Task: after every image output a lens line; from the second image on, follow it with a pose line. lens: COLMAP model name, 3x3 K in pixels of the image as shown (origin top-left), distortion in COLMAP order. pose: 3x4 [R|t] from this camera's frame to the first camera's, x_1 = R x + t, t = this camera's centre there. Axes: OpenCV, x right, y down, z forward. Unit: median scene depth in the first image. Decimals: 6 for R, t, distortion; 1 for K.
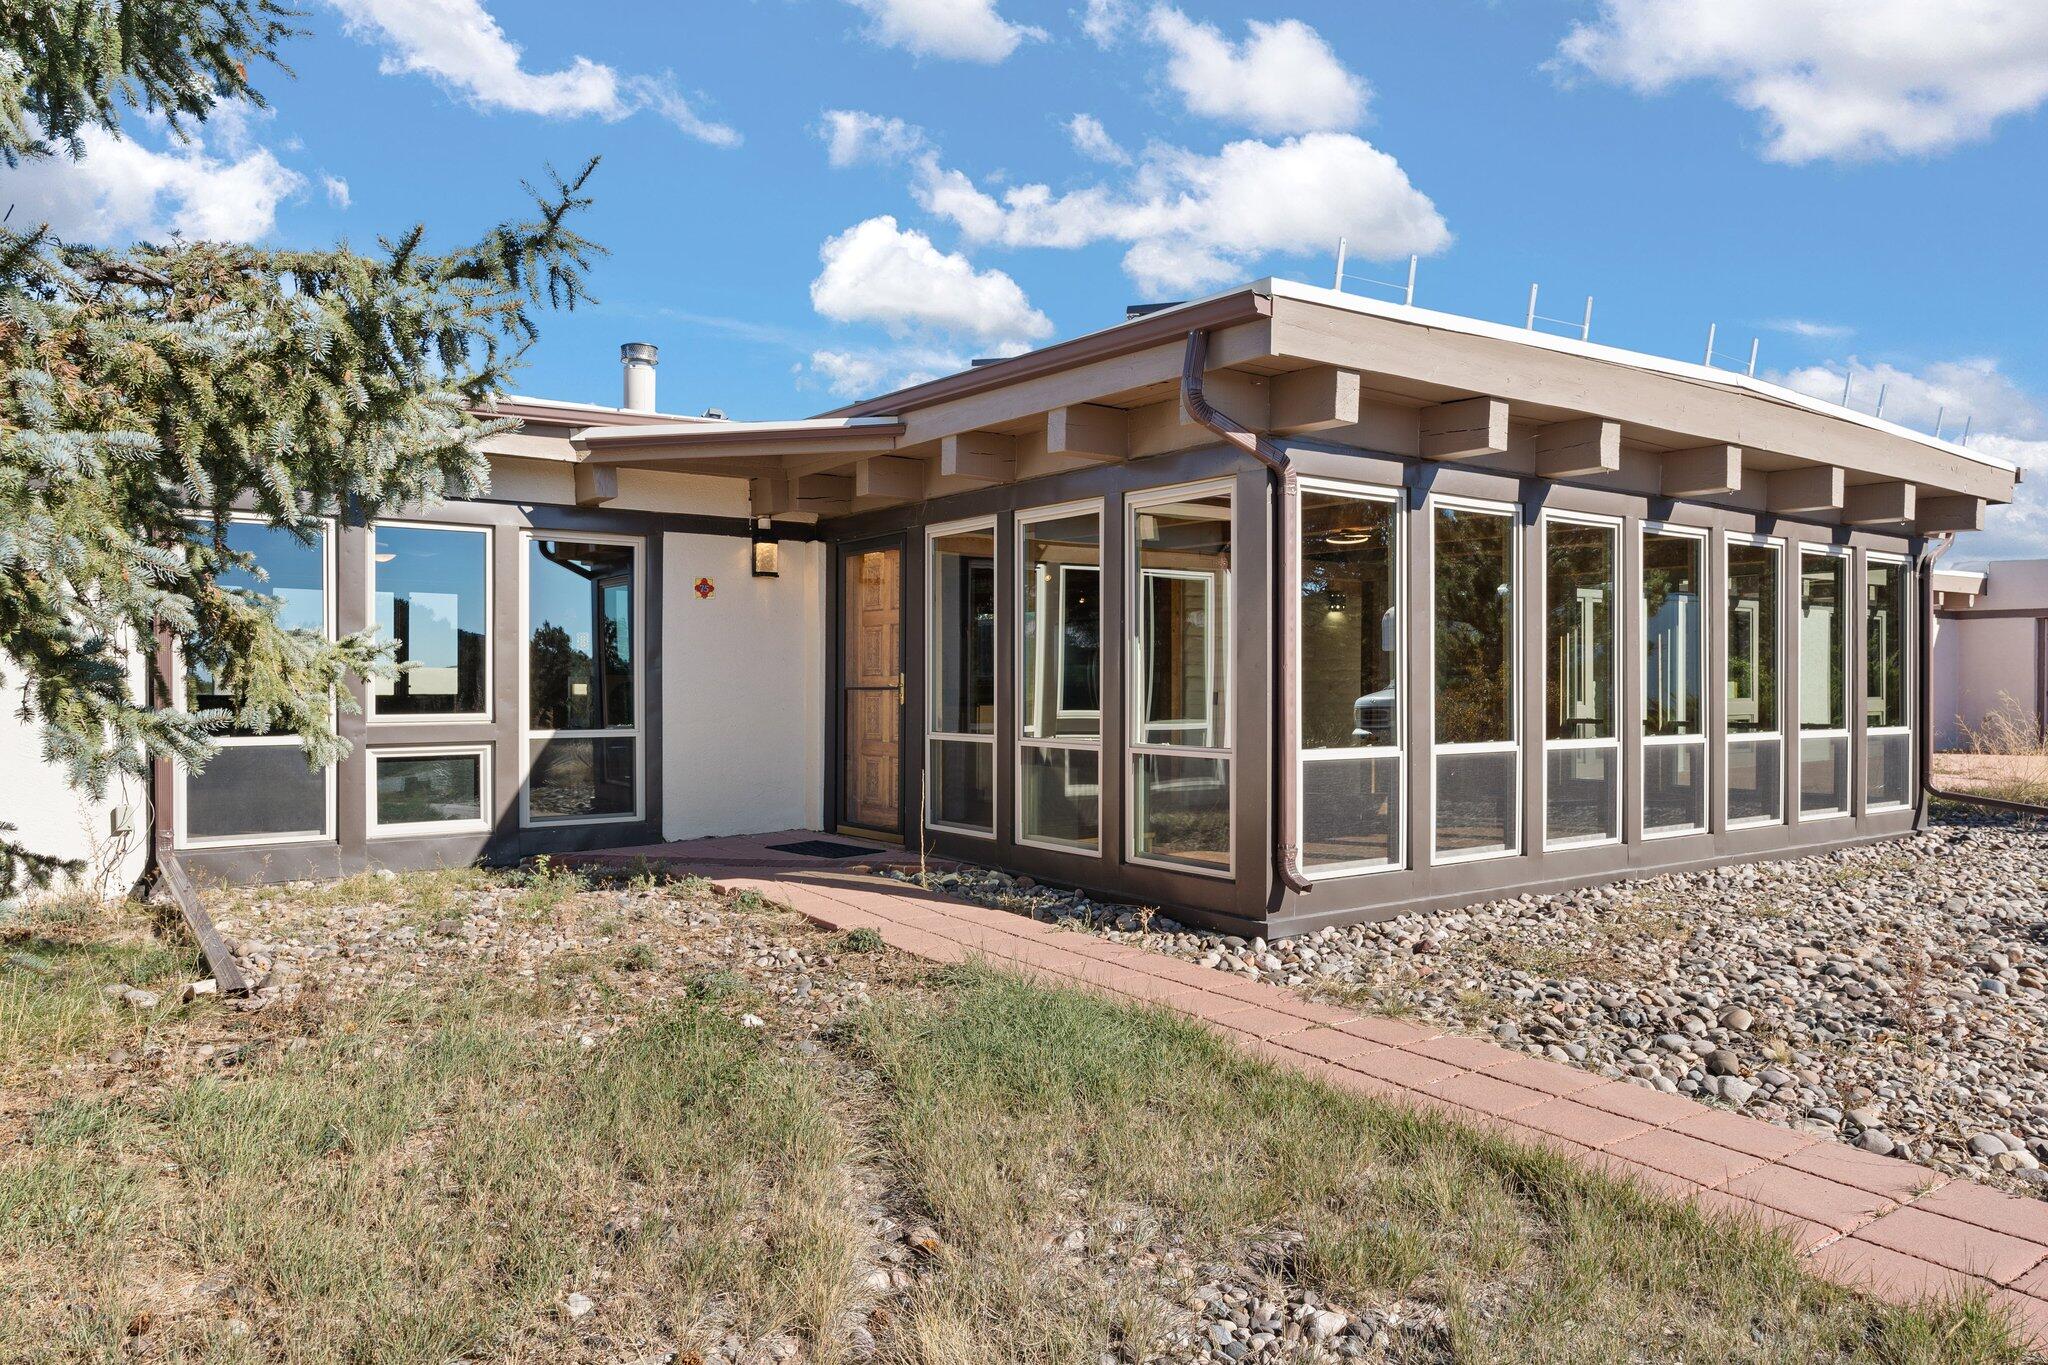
lens RADIAL K [[1297.7, 0, 1016.4], [0, 1297.7, 686.8], [0, 0, 1]] dist [0.003541, 0.000284]
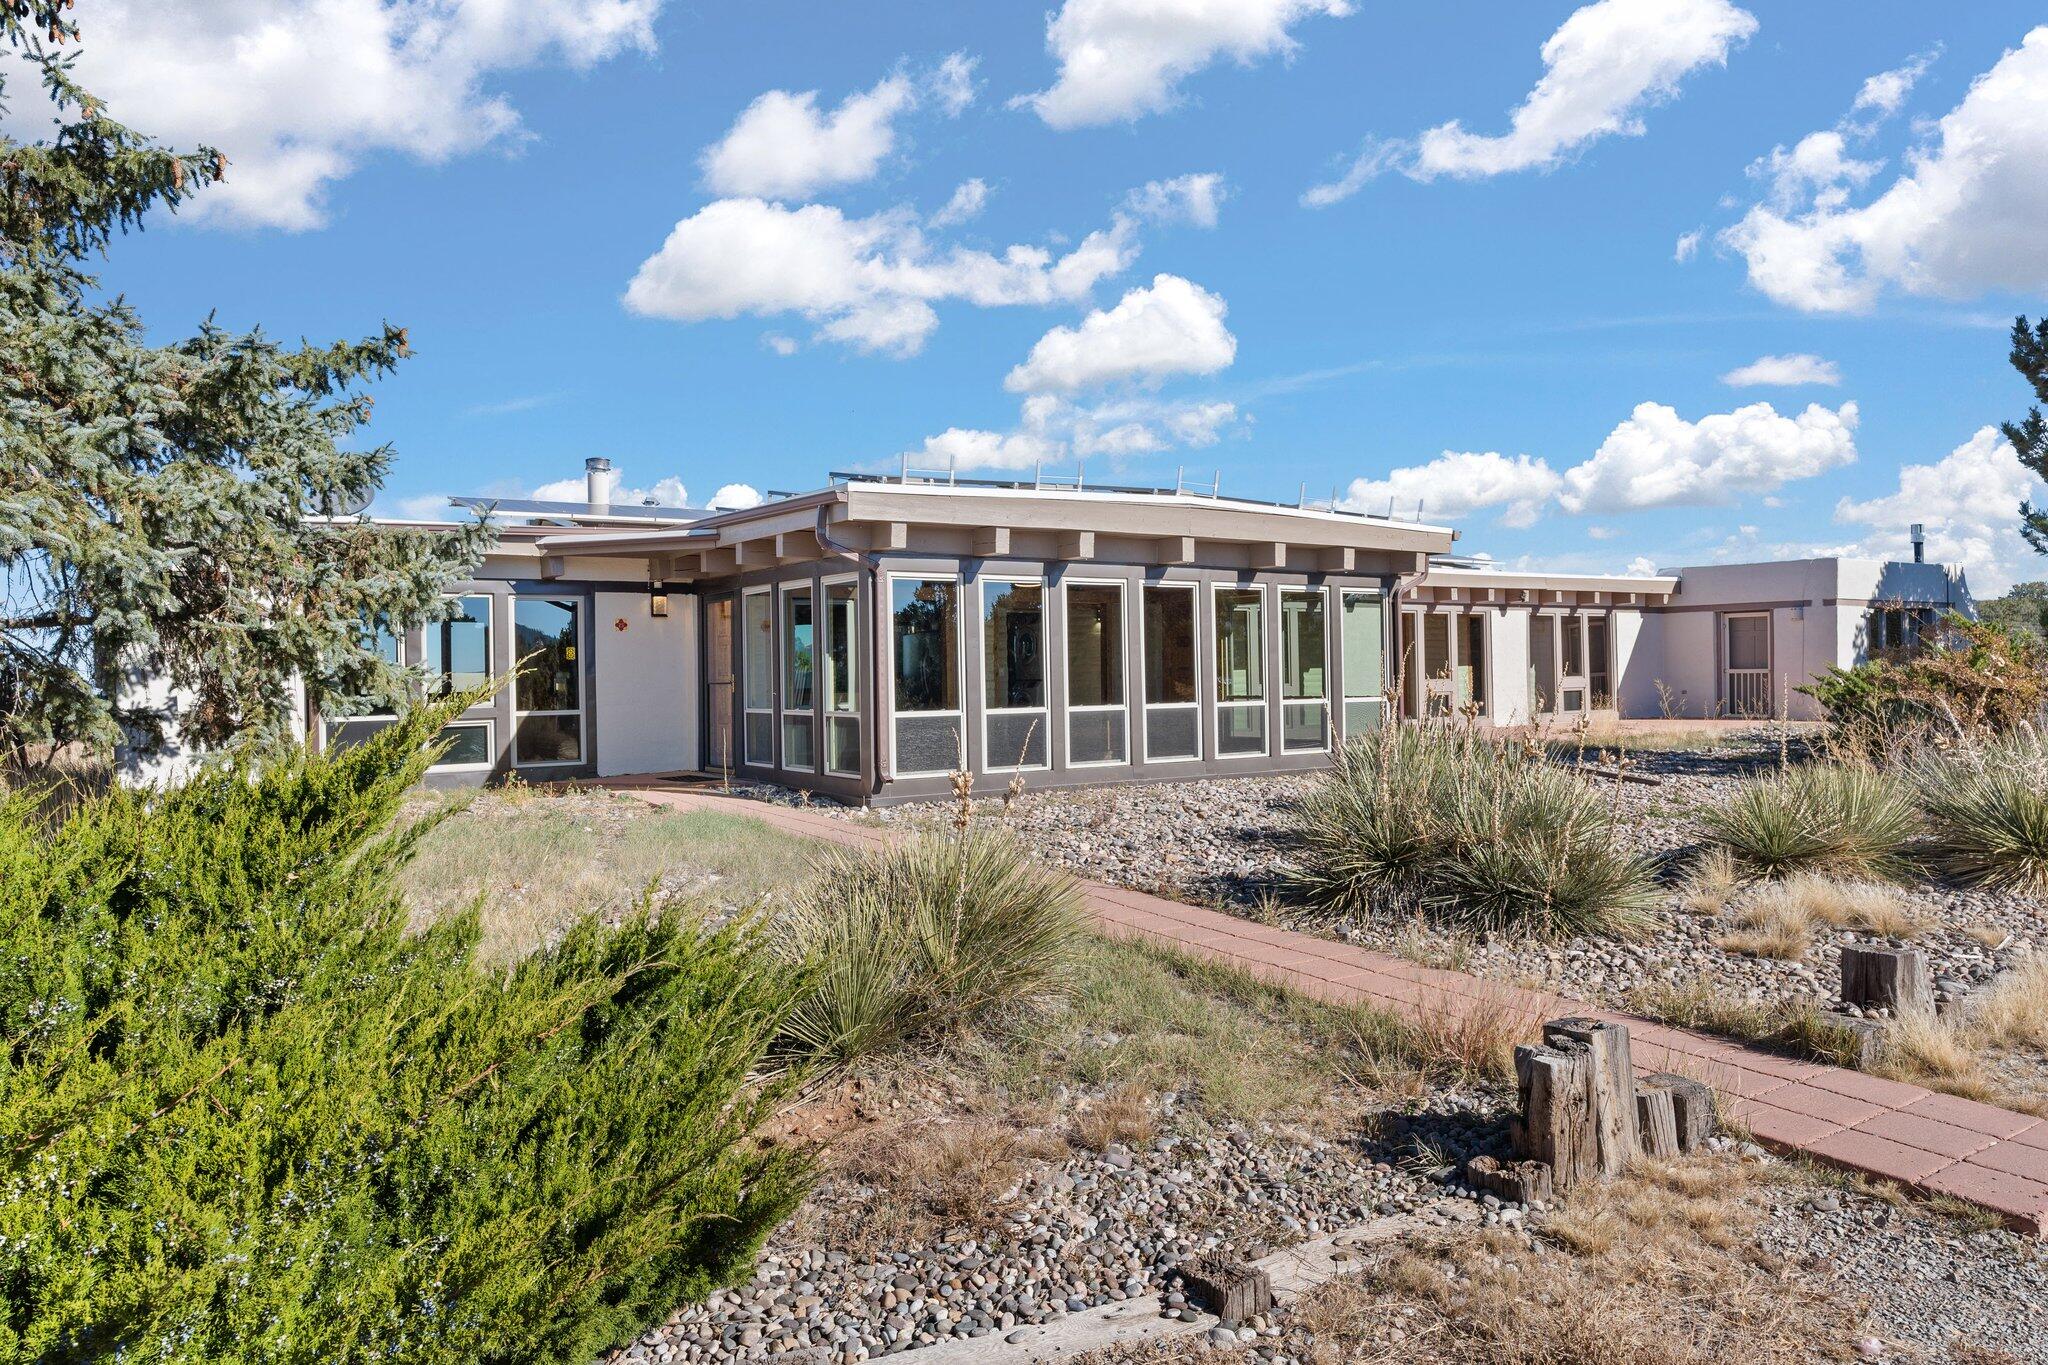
lens RADIAL K [[1297.7, 0, 1010.9], [0, 1297.7, 668.0], [0, 0, 1]] dist [0.003541, 0.000284]
pose [[0.998980, -0.016994, -0.041844, 0.367042], [0.016682, 0.999830, -0.007804, 0.000719], [0.041970, 0.007098, 0.999094, -0.719736]]
